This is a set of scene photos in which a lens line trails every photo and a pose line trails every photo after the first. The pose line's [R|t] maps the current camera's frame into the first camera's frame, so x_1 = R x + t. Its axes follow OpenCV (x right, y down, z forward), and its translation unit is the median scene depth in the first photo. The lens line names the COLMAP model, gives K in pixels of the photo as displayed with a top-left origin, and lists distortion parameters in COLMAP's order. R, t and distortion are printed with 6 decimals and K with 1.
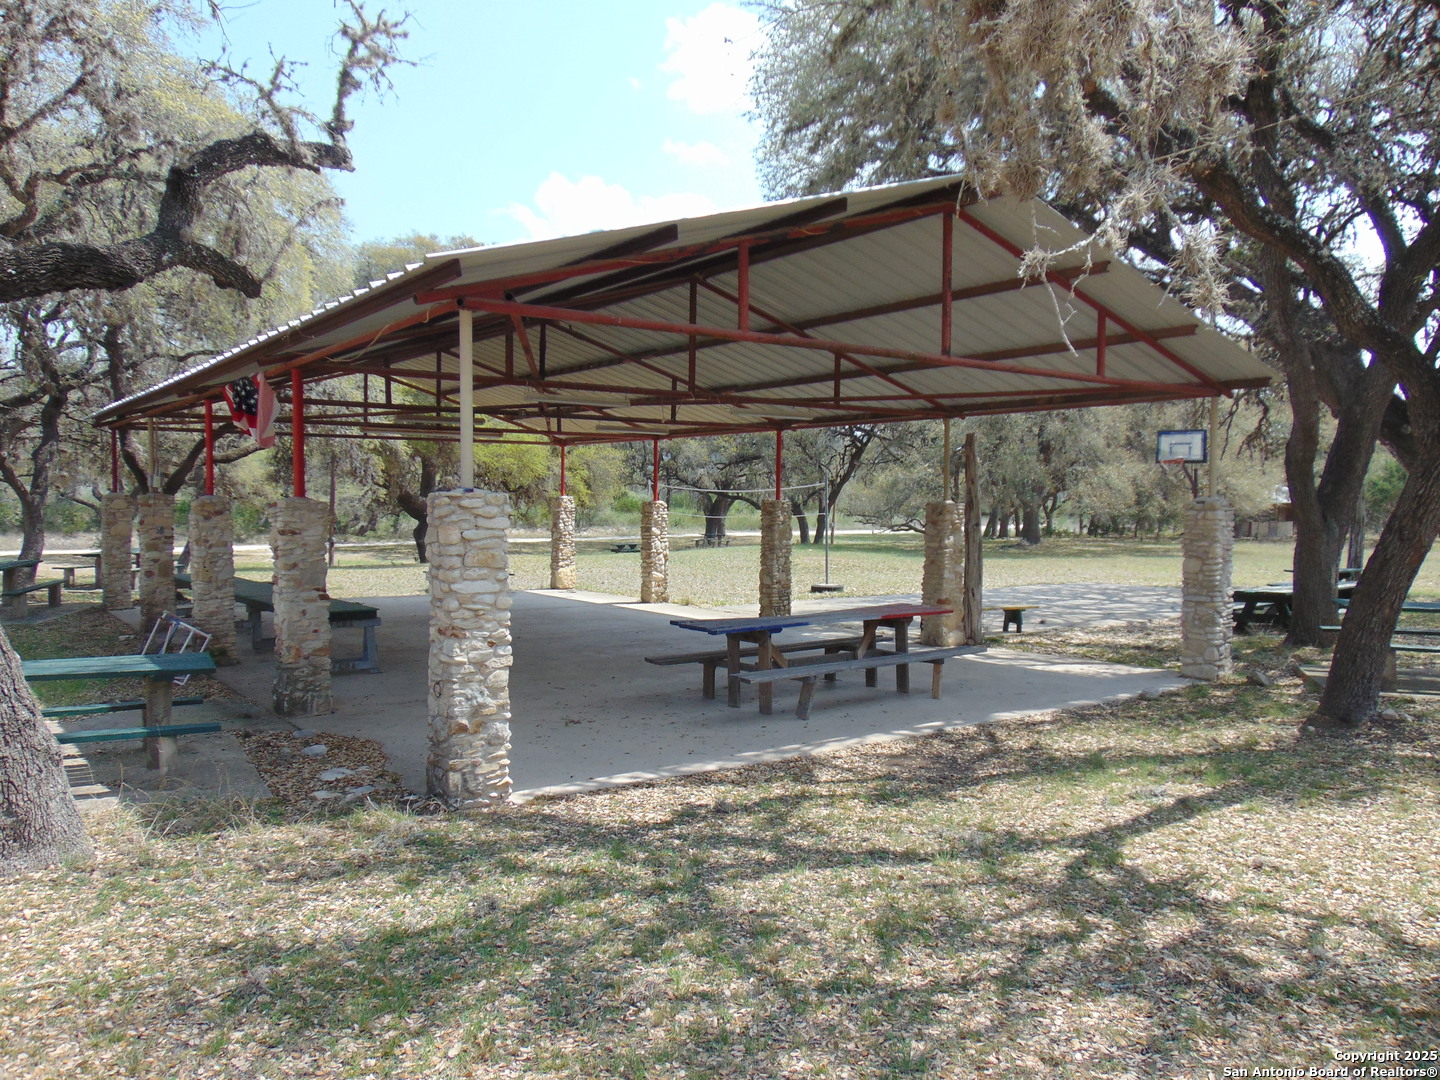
lens RADIAL K [[1056.6, 0, 720.3], [0, 1056.6, 539.1], [0, 0, 1]] dist [-0.001201, 0.000317]
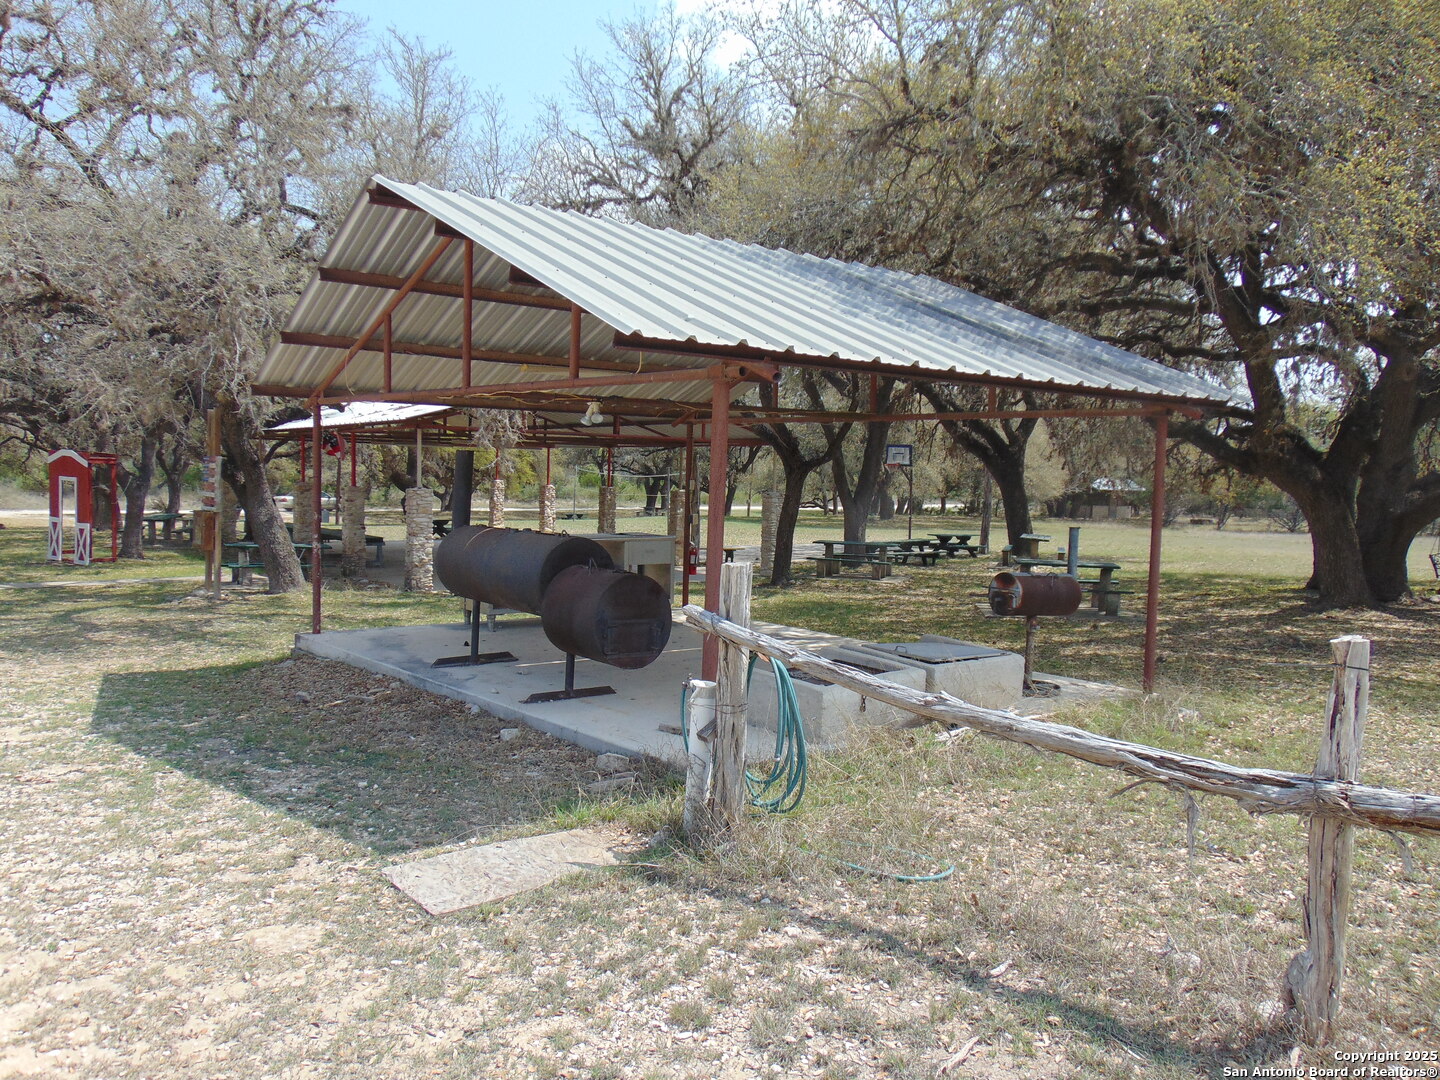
lens RADIAL K [[1056.6, 0, 719.0], [0, 1056.6, 541.1], [0, 0, 1]] dist [-0.001201, 0.000317]
pose [[0.999784, 0.018212, 0.010058, 0.158687], [-0.018469, 0.999489, 0.026078, 0.002639], [-0.009578, -0.026258, 0.999609, -0.547255]]
